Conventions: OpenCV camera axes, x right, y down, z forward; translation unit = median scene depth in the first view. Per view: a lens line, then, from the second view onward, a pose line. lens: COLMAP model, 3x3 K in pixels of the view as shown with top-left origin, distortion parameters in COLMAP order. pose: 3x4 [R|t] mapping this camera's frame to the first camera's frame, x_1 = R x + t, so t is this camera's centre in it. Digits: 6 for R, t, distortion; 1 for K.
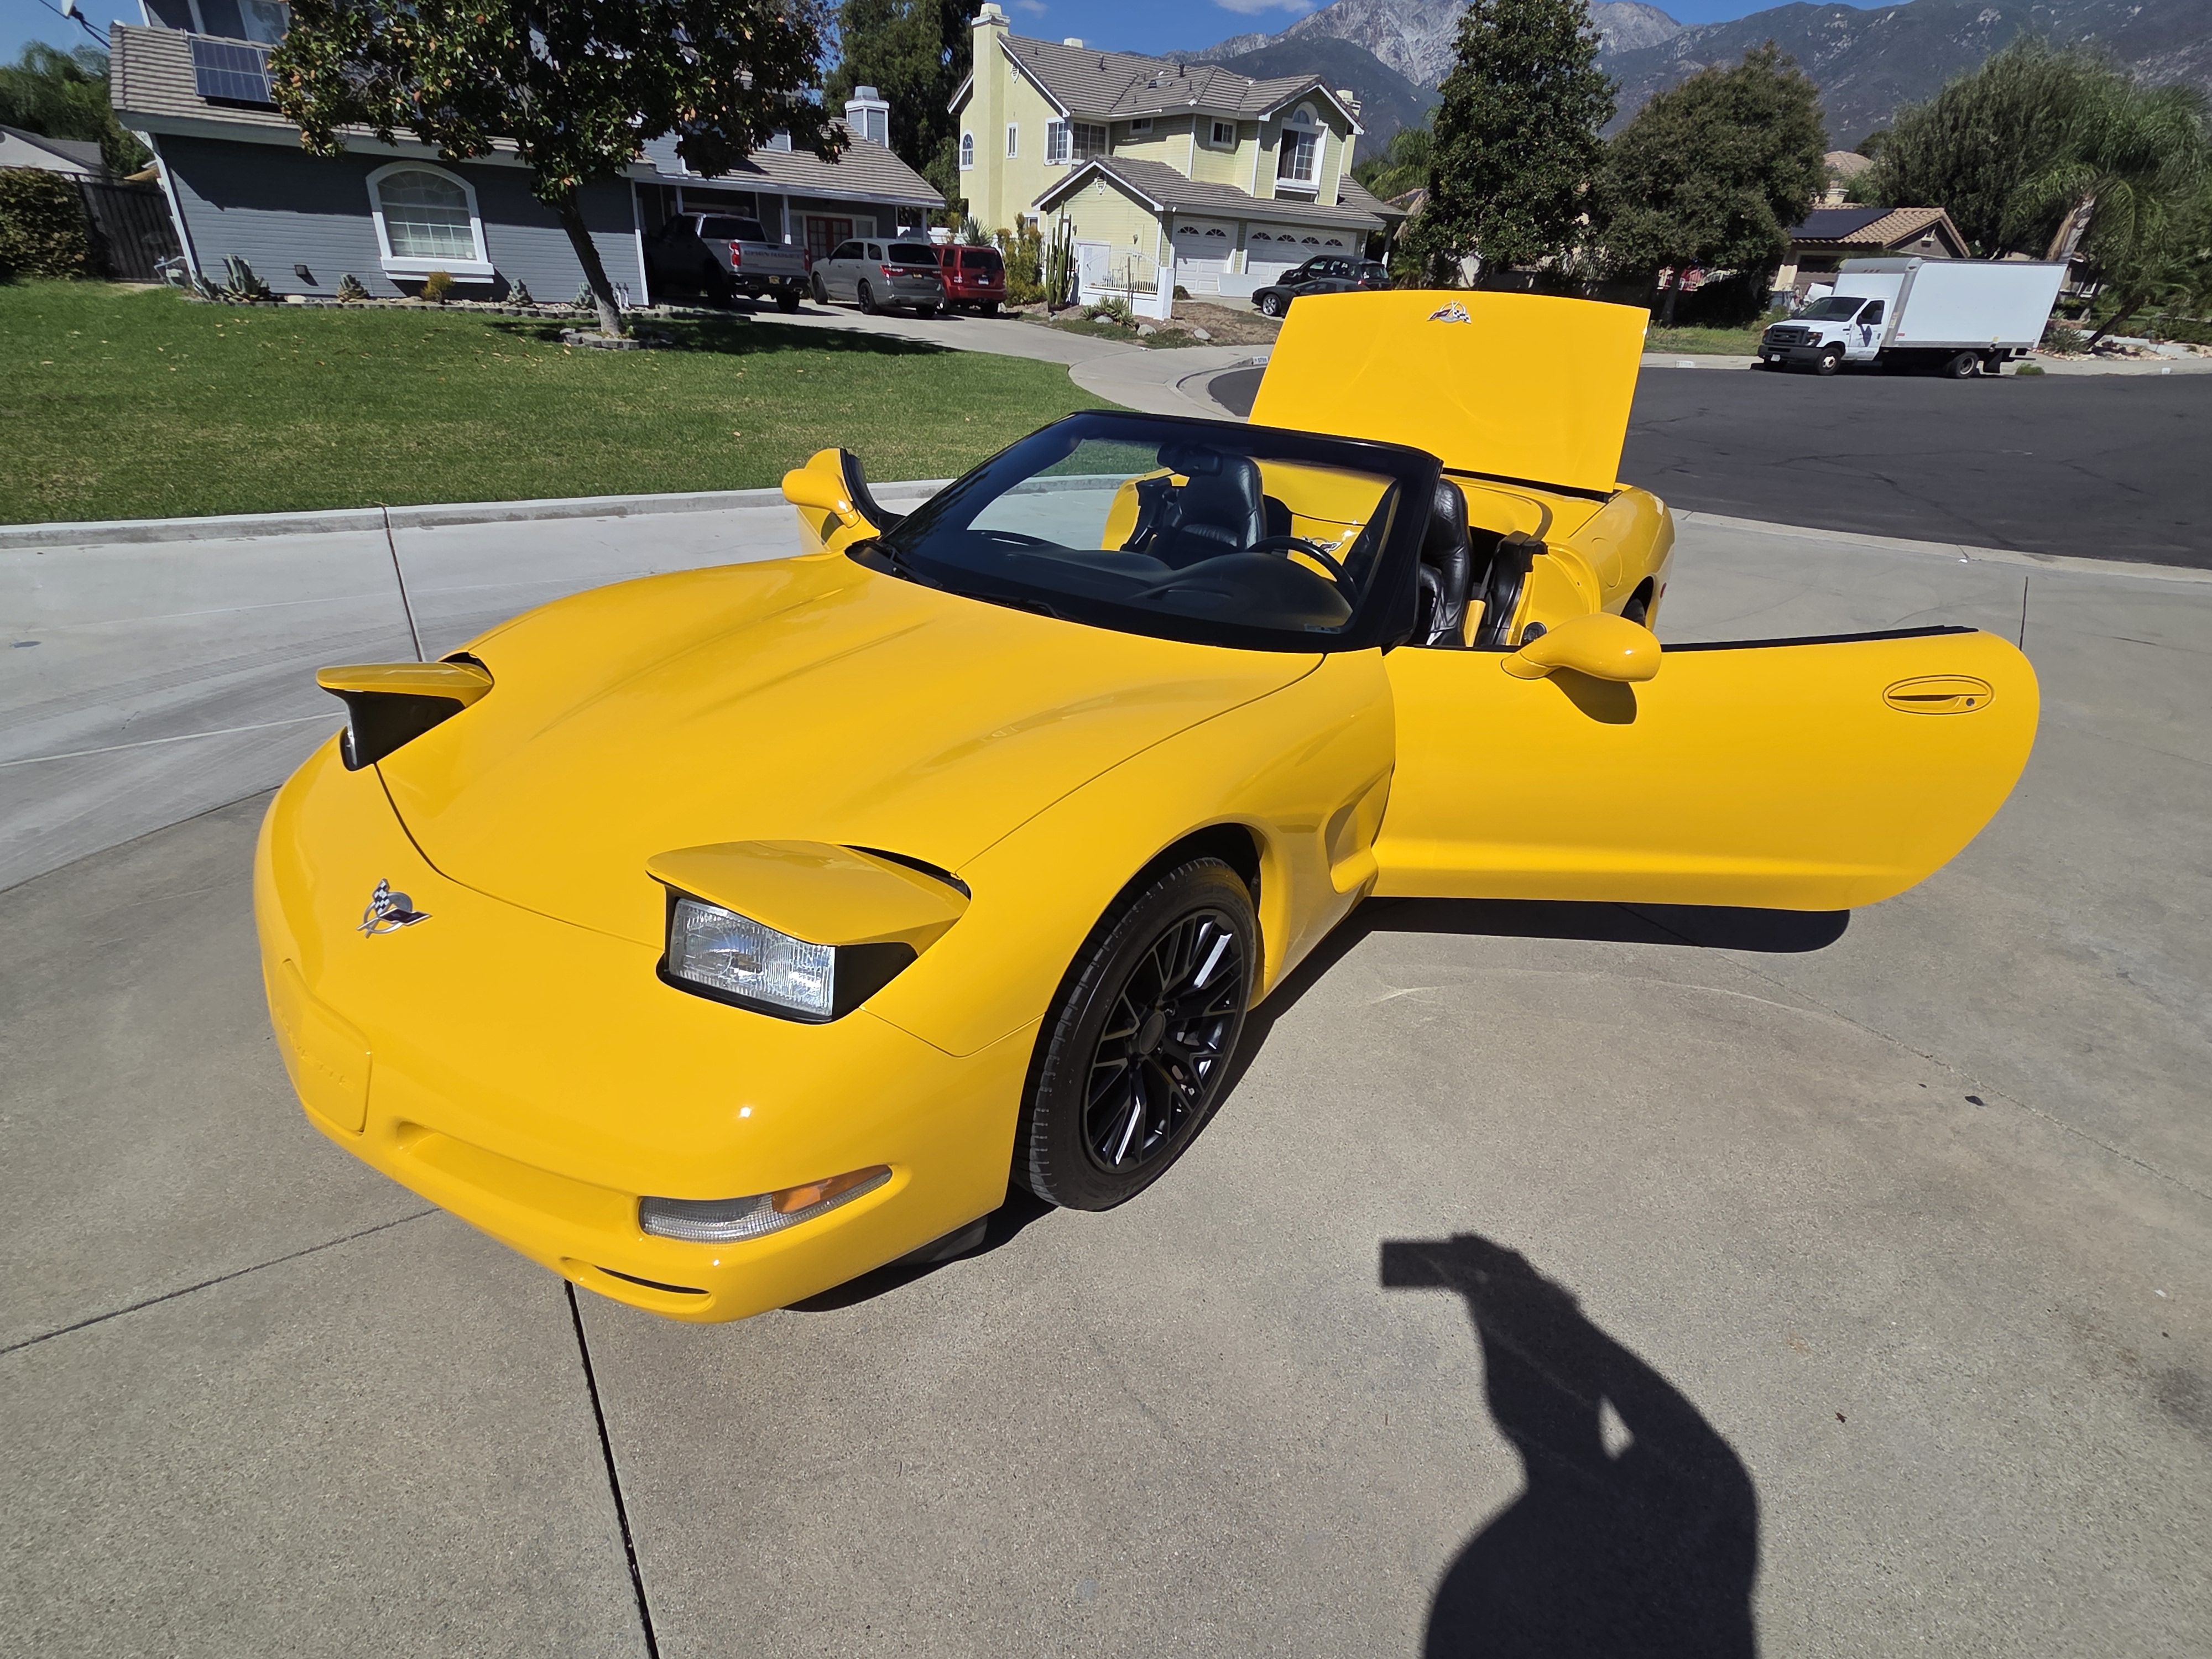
lens RADIAL K [[1097.3, 0, 1073.2], [0, 1097.3, 839.1], [0, 0, 1]] dist [-0.004116, 0.005577]
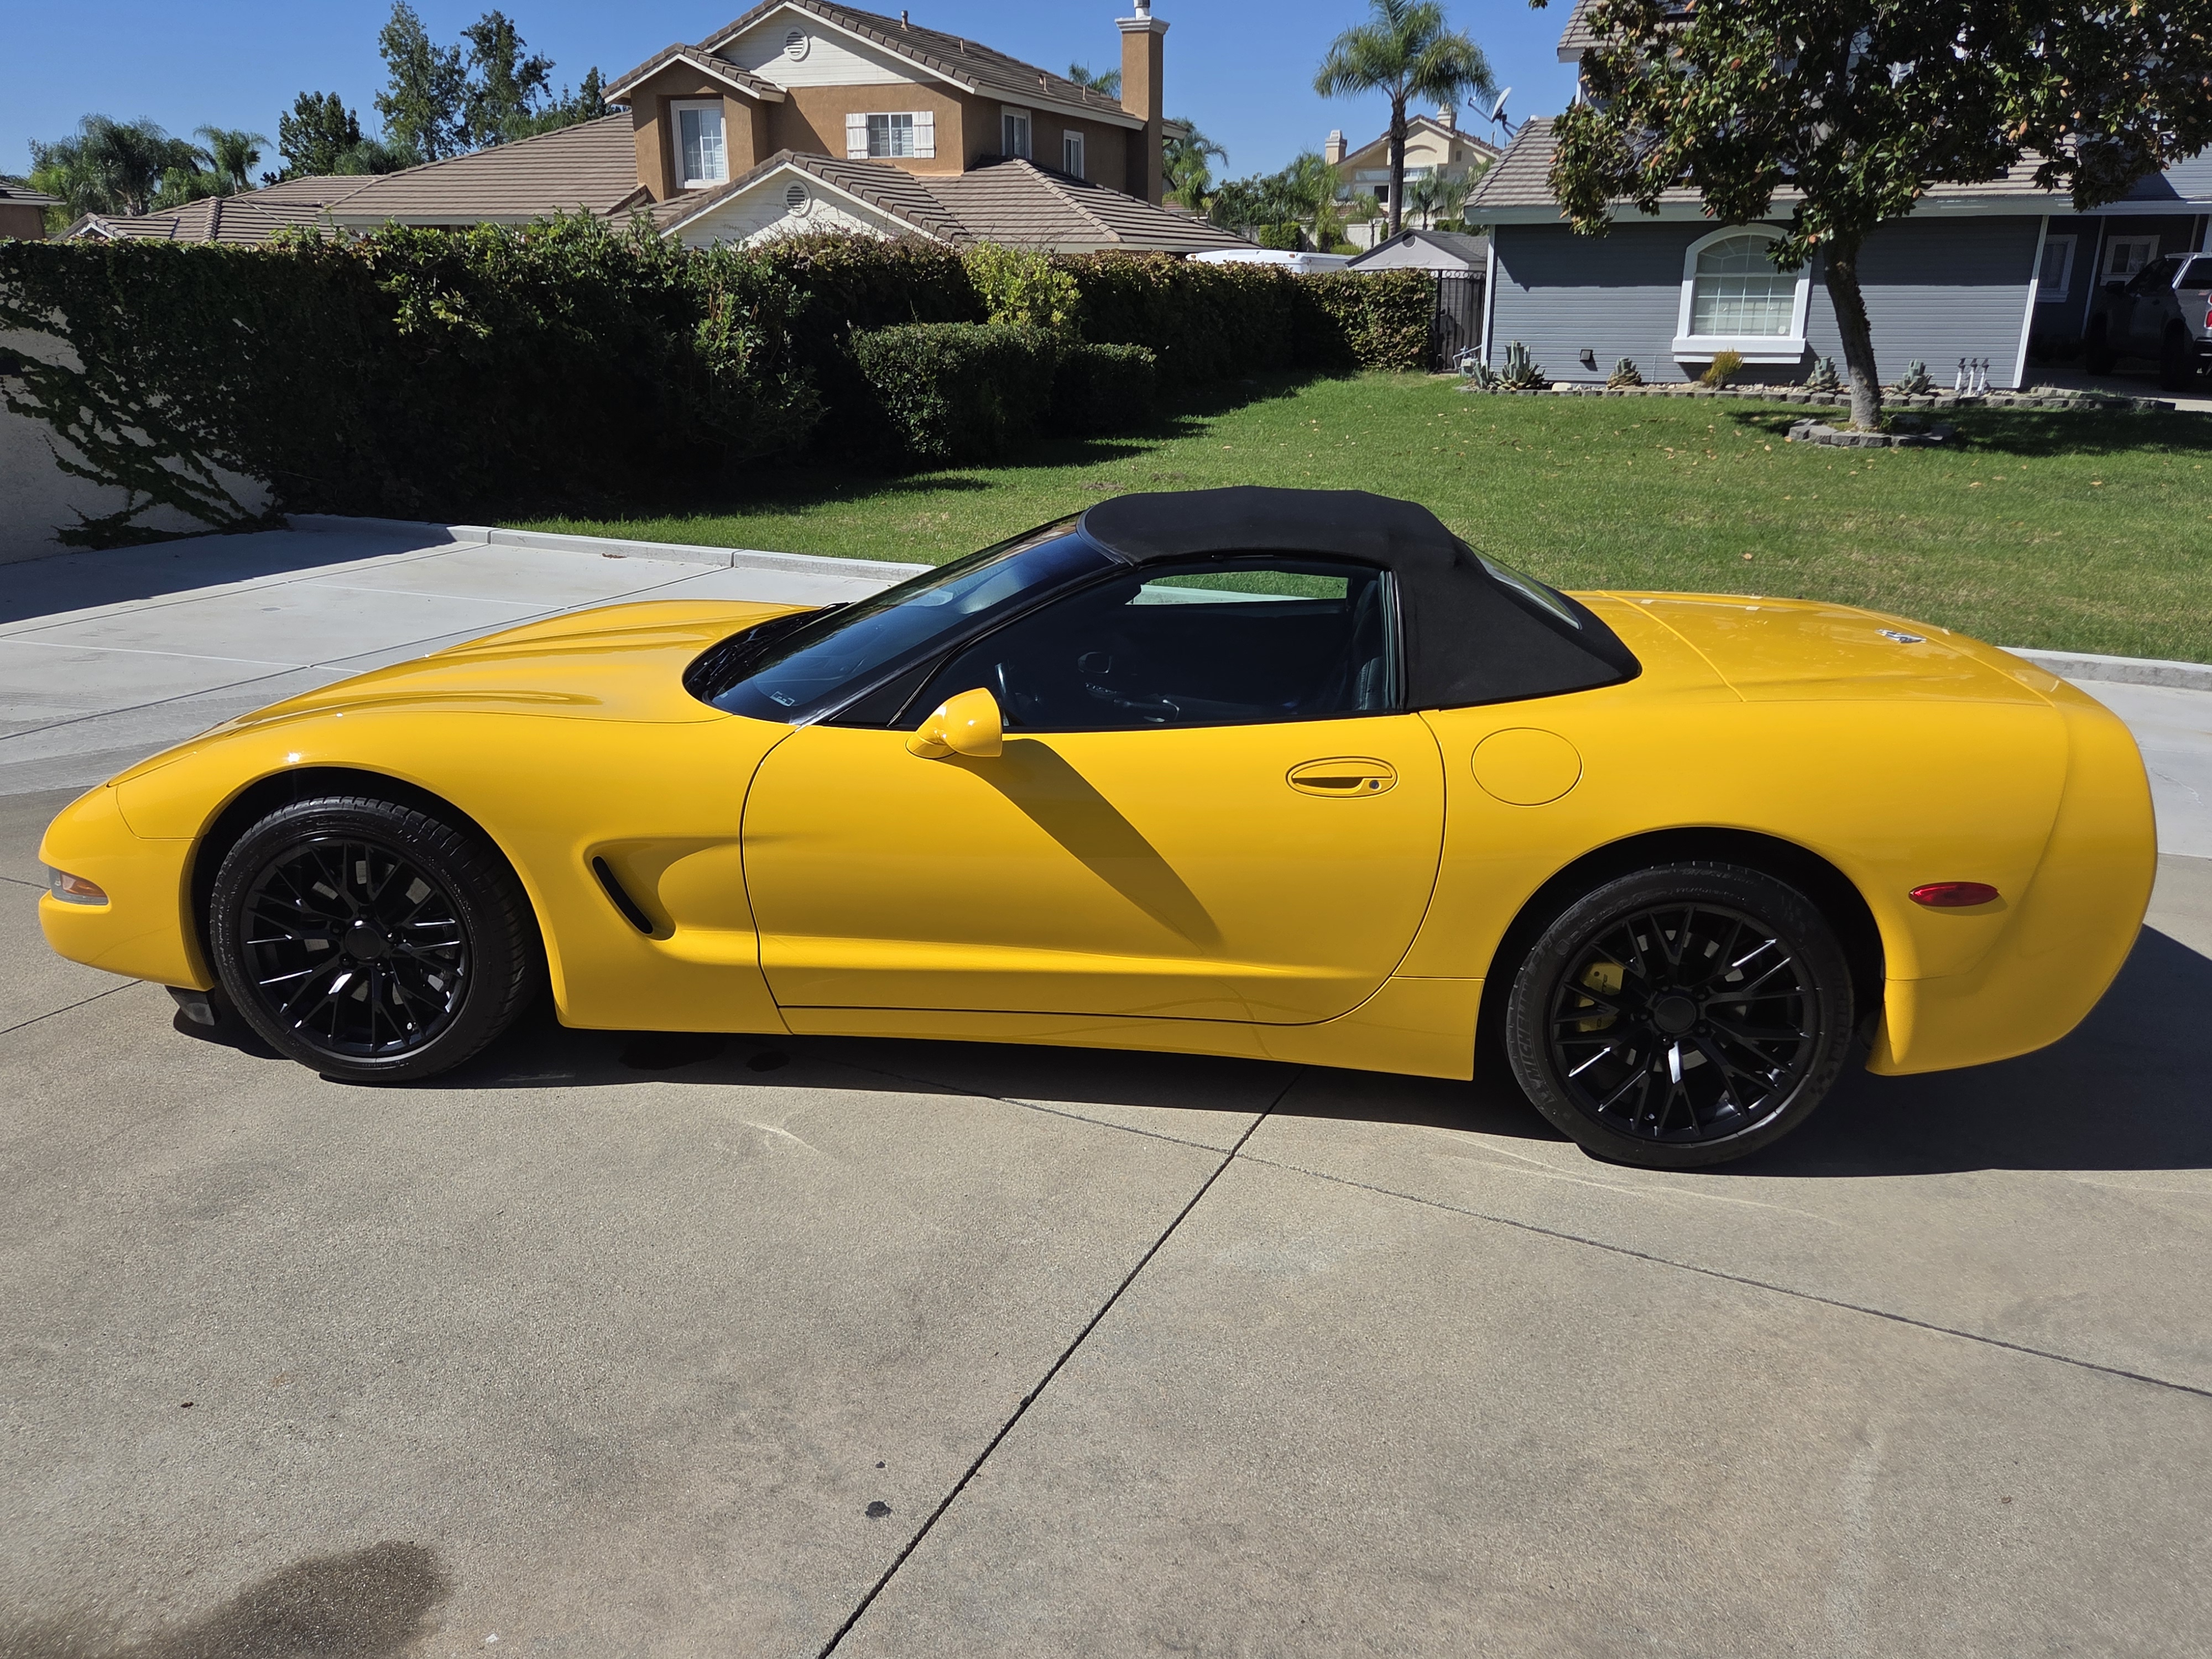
lens RADIAL K [[1657.4, 0, 1123.6], [0, 1657.4, 832.4], [0, 0, 1]] dist [0.073066, -0.063269]
pose [[0.568432, 0.205994, -0.796524, 0.278981], [-0.357609, 0.933771, -0.013716, -0.030382], [0.740946, 0.292641, 0.604451, 0.066899]]
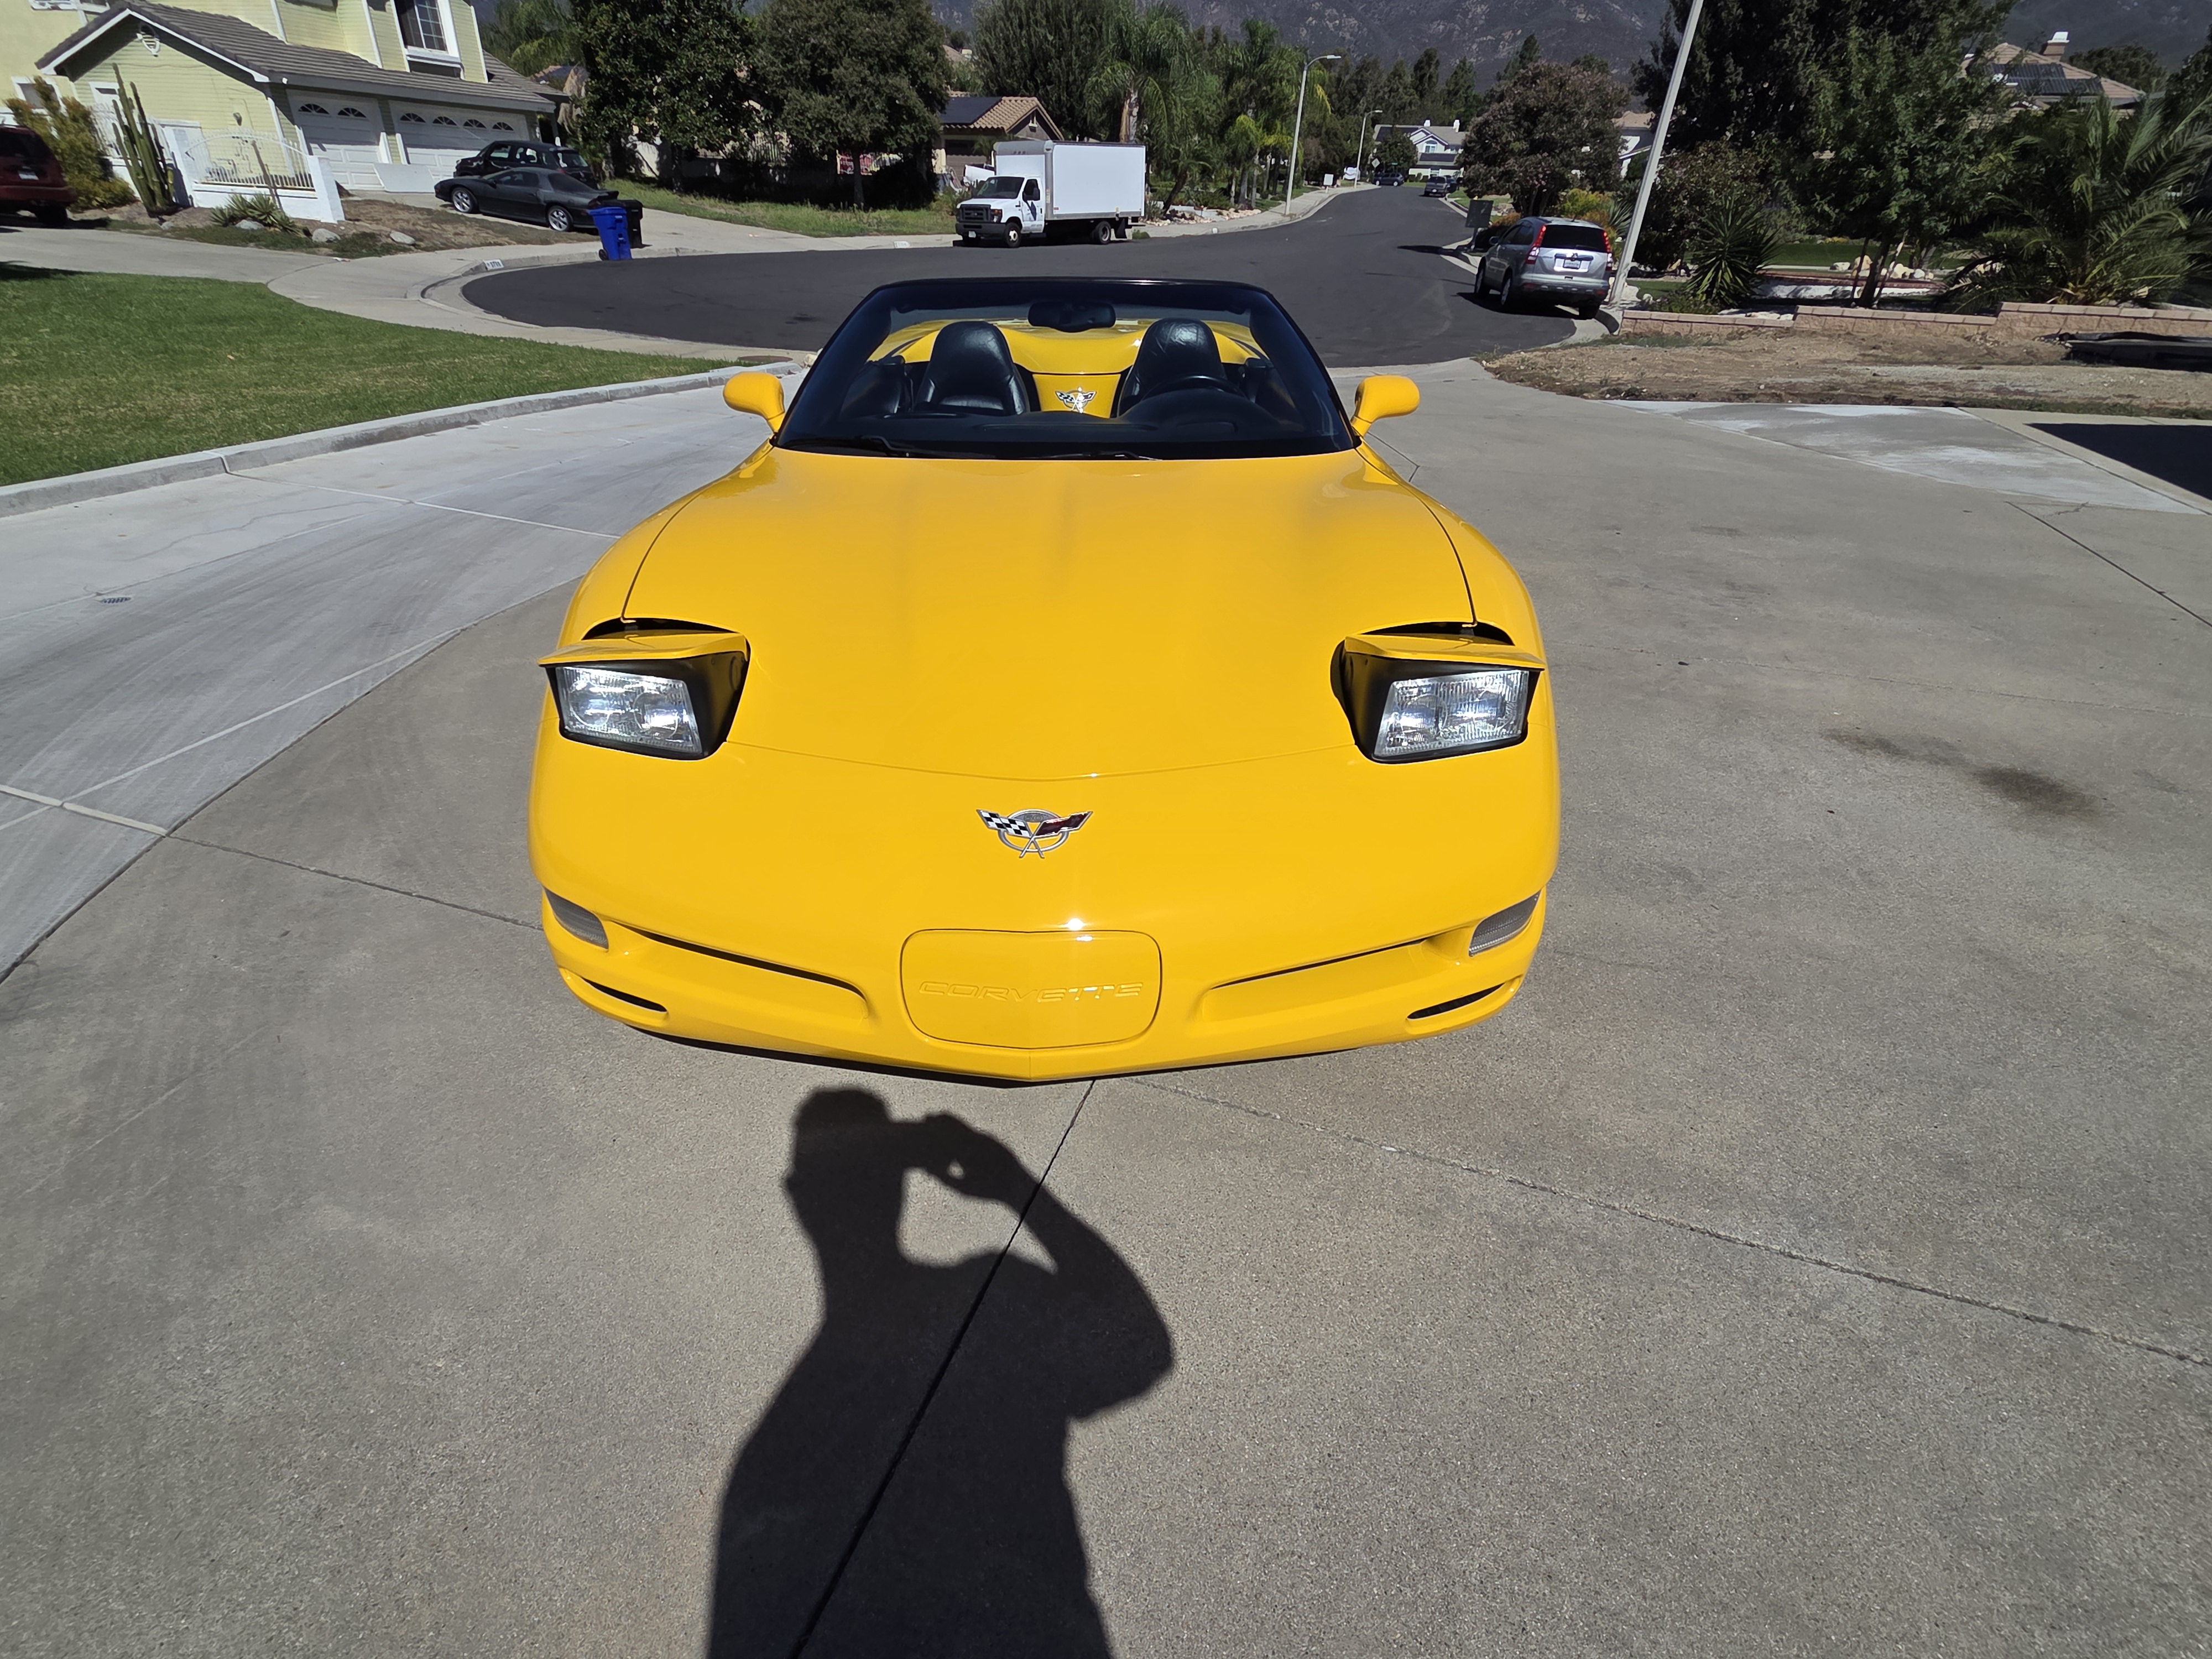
lens RADIAL K [[1097.3, 0, 1102.6], [0, 1097.3, 834.7], [0, 0, 1]] dist [-0.004116, 0.005577]
pose [[0.776233, -0.340645, 0.530493, -0.134695], [0.300721, 0.939622, 0.163335, -0.007819], [-0.554102, 0.032745, 0.831805, 0.024446]]
